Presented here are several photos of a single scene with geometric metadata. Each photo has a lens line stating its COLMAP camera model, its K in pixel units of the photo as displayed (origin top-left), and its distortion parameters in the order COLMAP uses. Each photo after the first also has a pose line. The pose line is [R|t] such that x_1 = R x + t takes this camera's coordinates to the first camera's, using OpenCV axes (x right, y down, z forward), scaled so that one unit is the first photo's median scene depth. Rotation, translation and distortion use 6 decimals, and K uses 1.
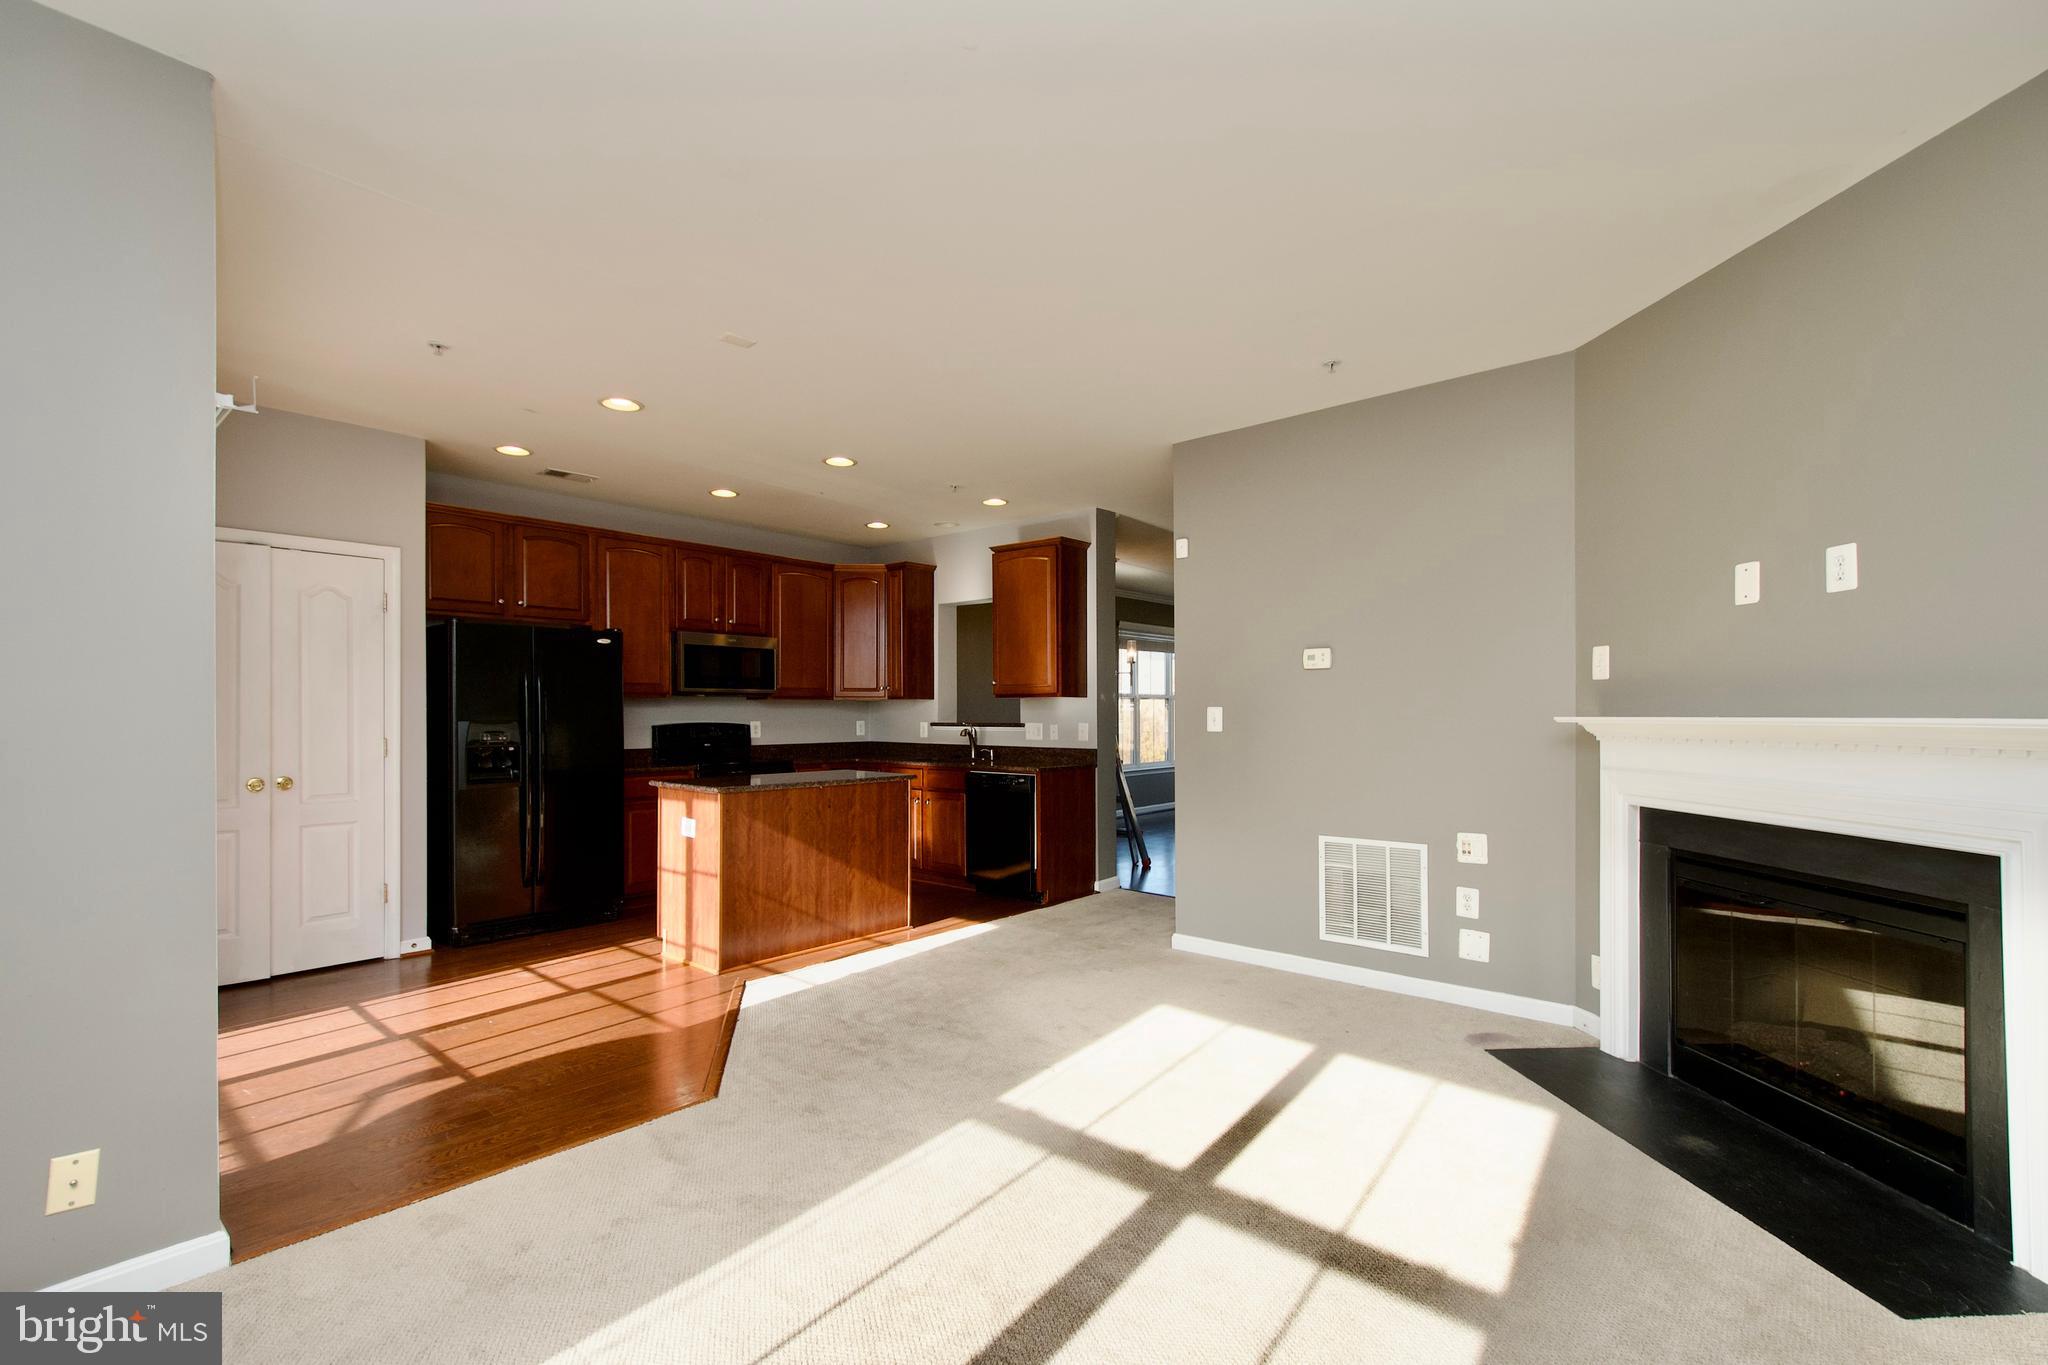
lens RADIAL K [[912.1, 0, 1038.8], [0, 912.1, 712.9], [0, 0, 1]] dist [0.013268, -0.008533]
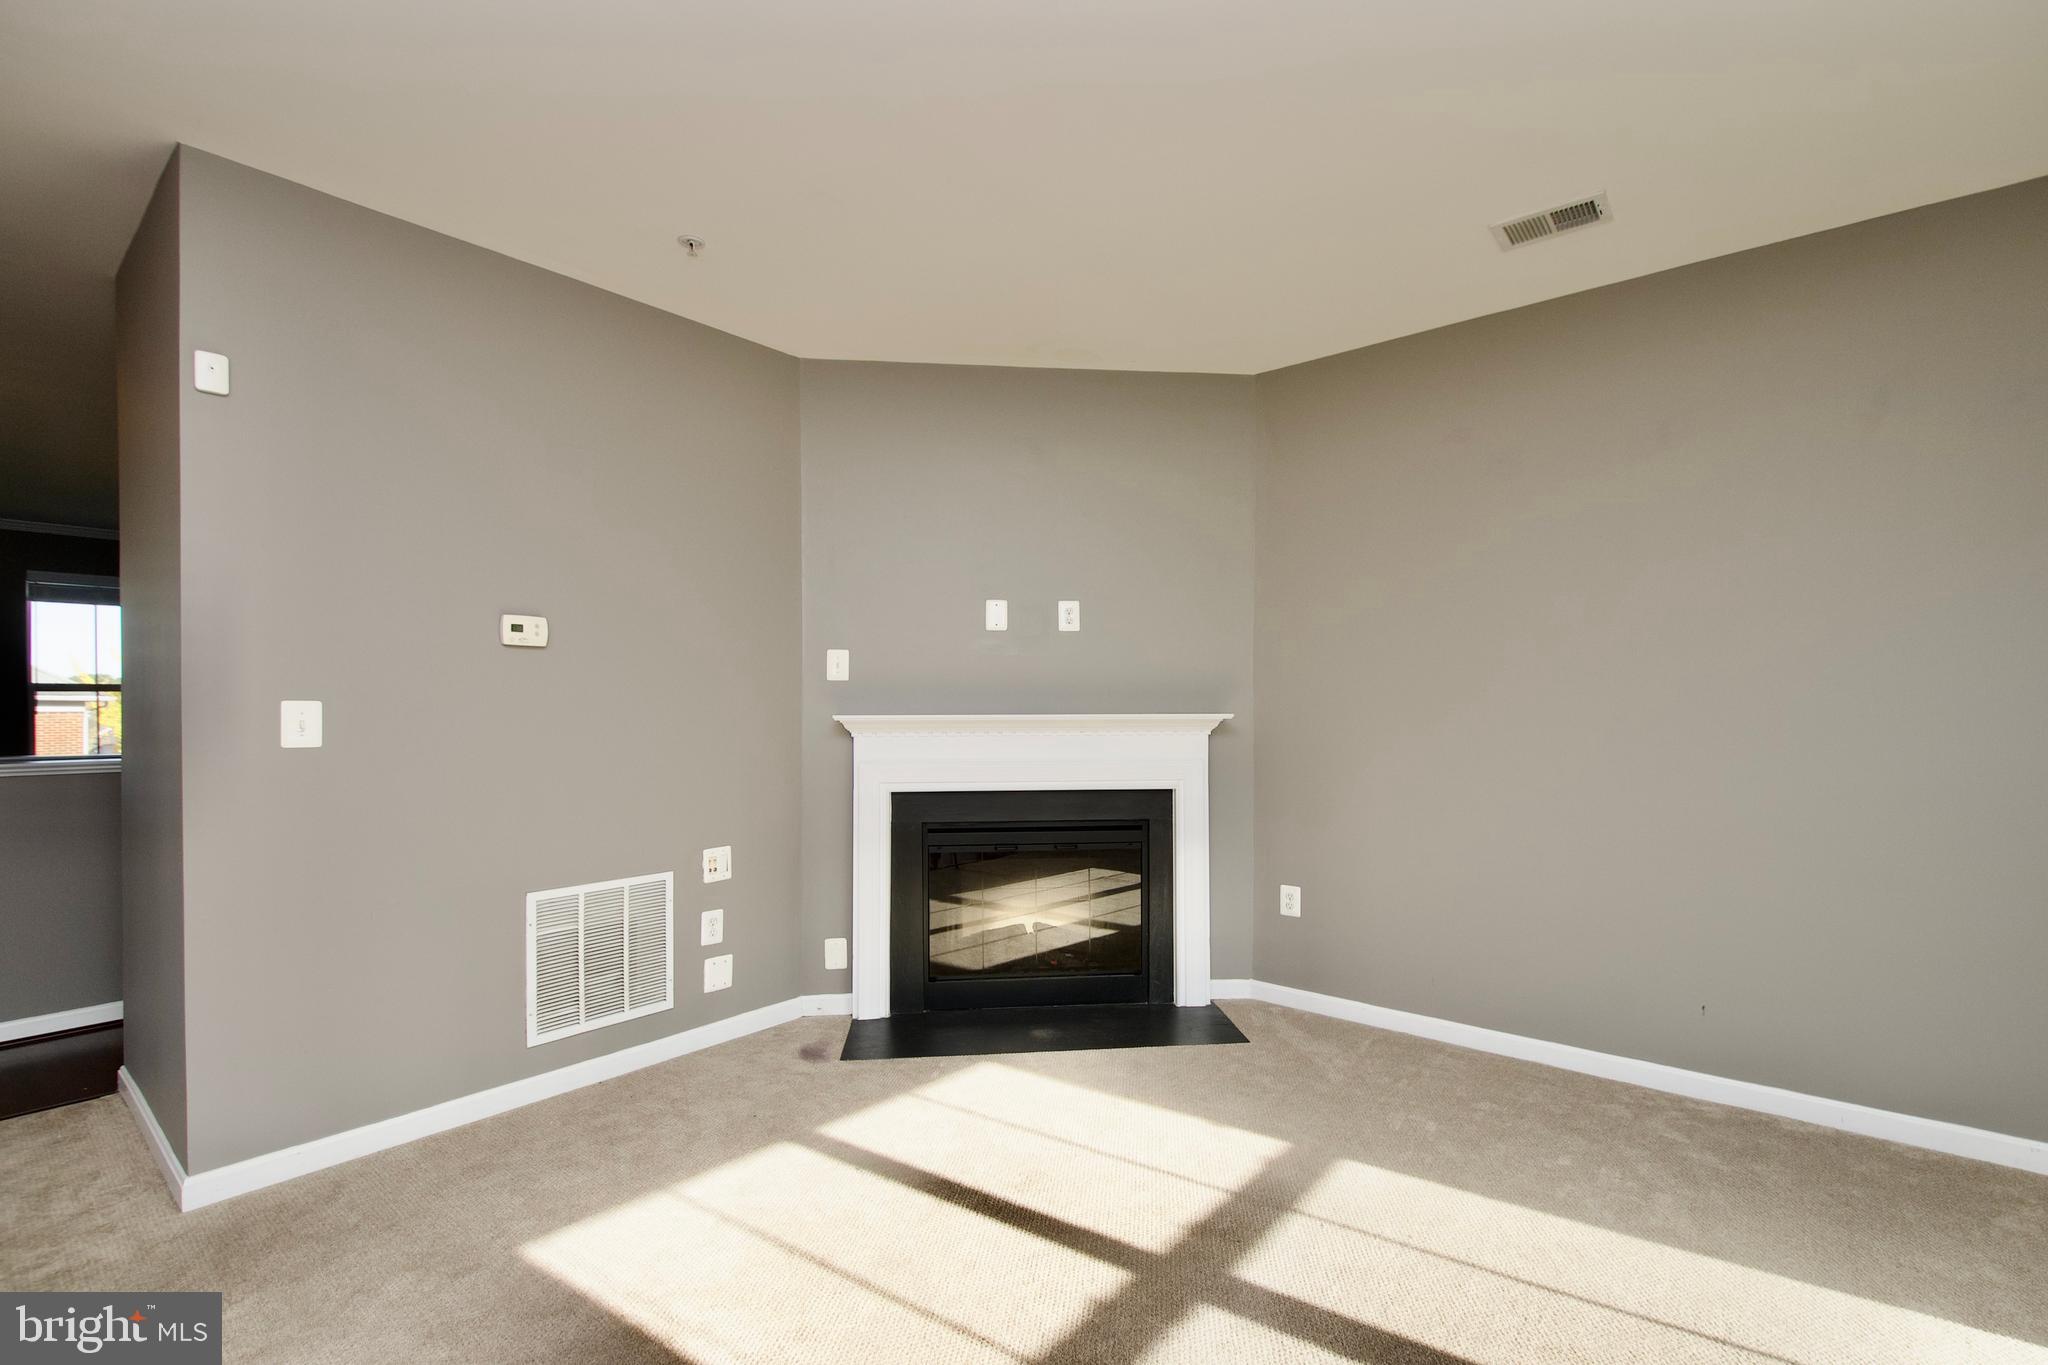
lens RADIAL K [[912.1, 0, 1038.8], [0, 912.1, 712.9], [0, 0, 1]] dist [0.013268, -0.008533]
pose [[-0.019260, 0.001557, 0.999813, -0.420481], [0.004672, 0.999988, -0.001468, 0.003933], [-0.999804, 0.004643, -0.019268, 0.706593]]
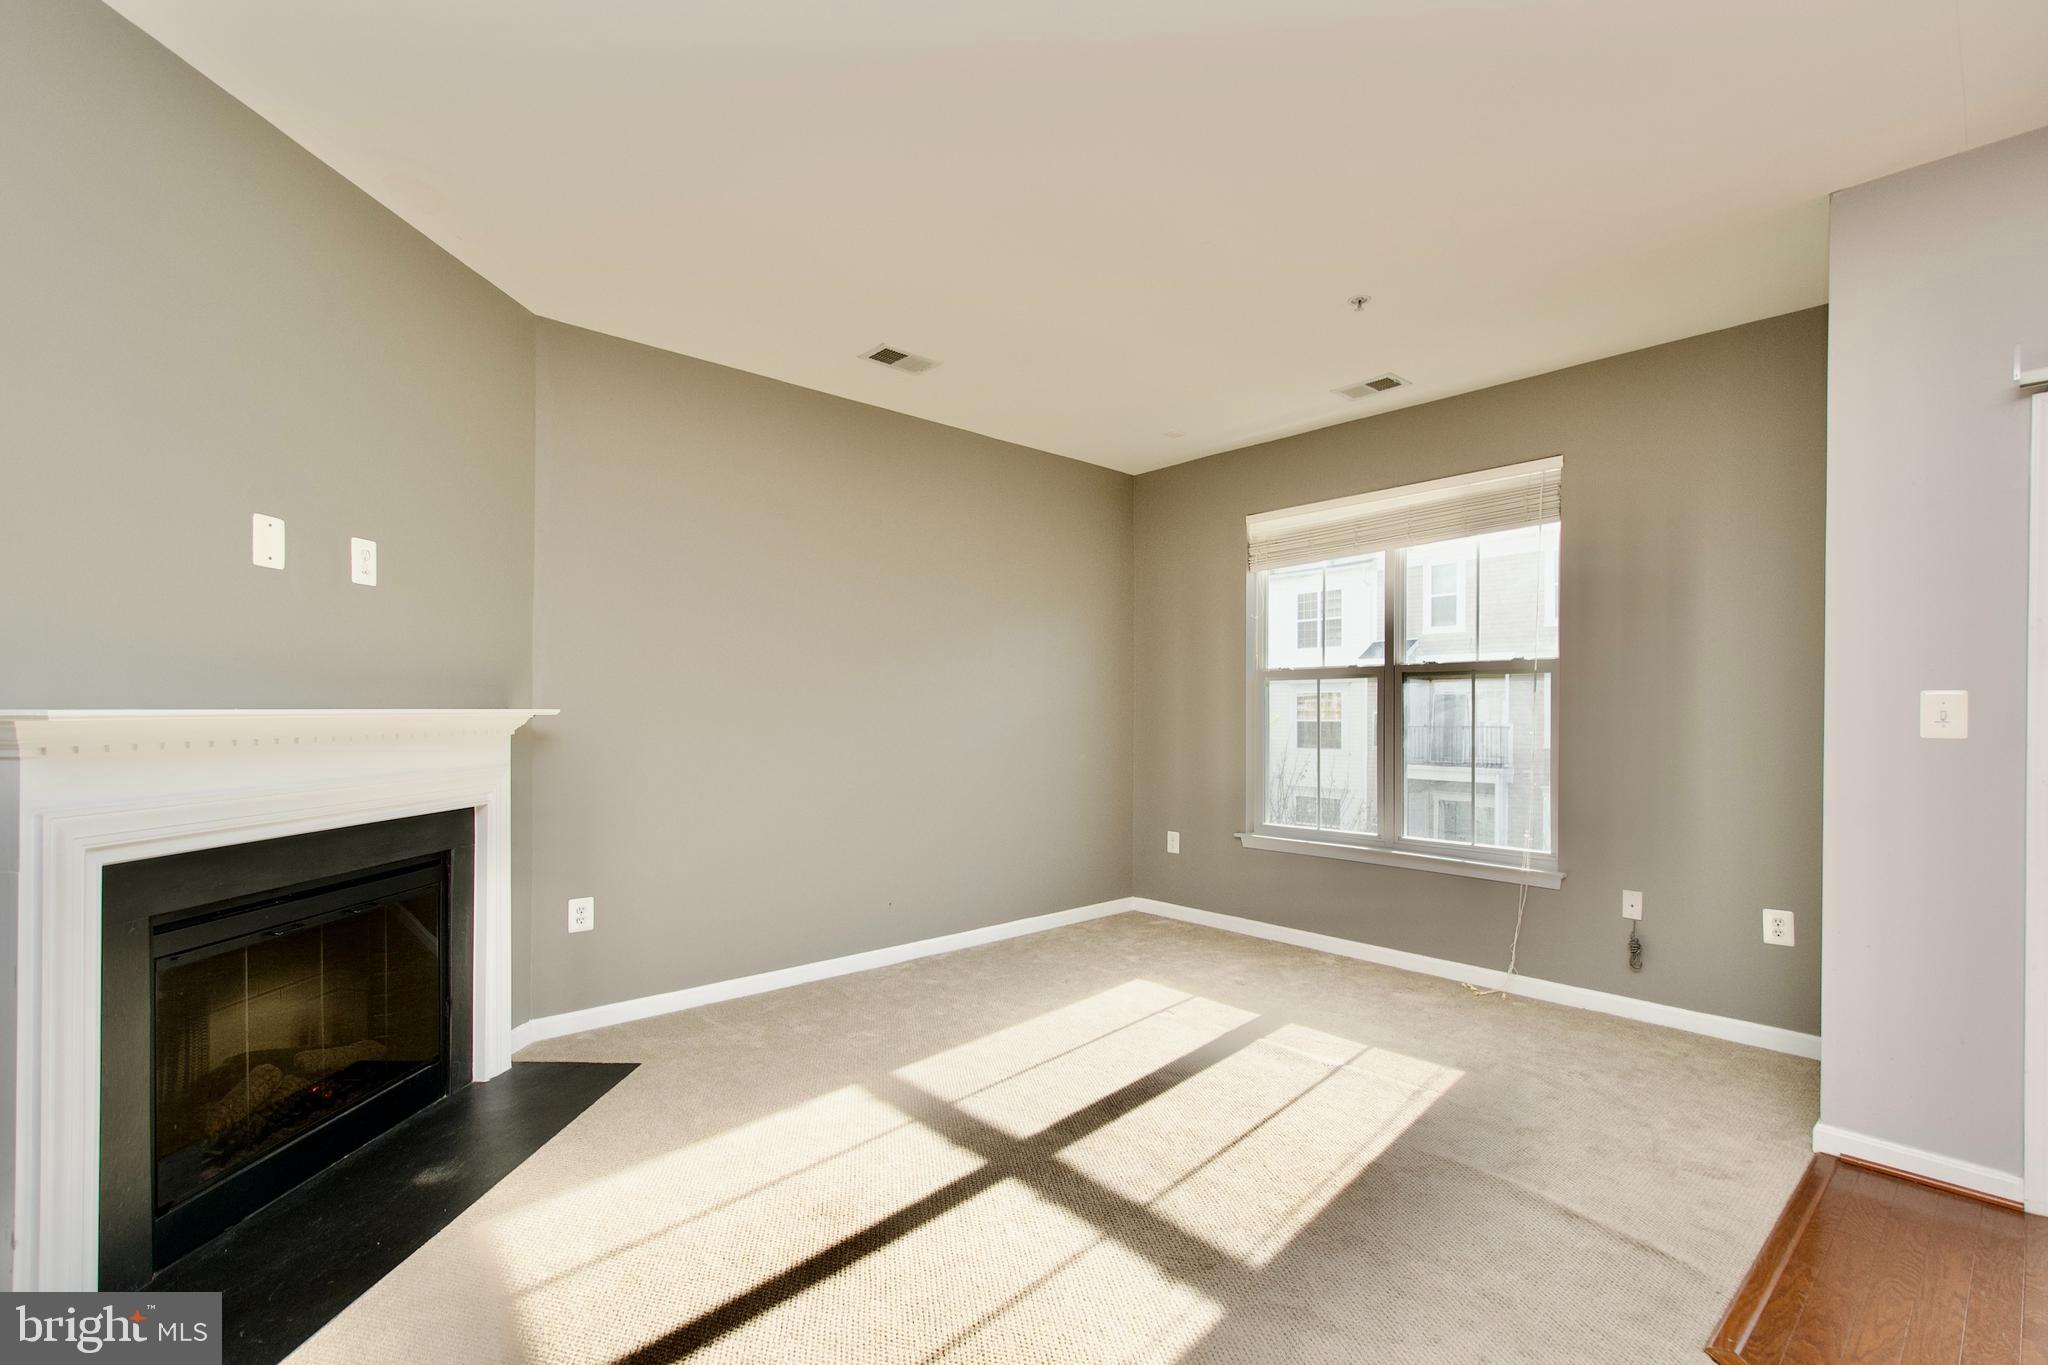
lens RADIAL K [[912.1, 0, 1038.8], [0, 912.1, 712.9], [0, 0, 1]] dist [0.013268, -0.008533]
pose [[-0.992984, 0.002030, 0.118234, 0.006175], [0.002597, 0.999986, 0.004641, 0.004695], [-0.118223, 0.004915, -0.992975, 1.258865]]
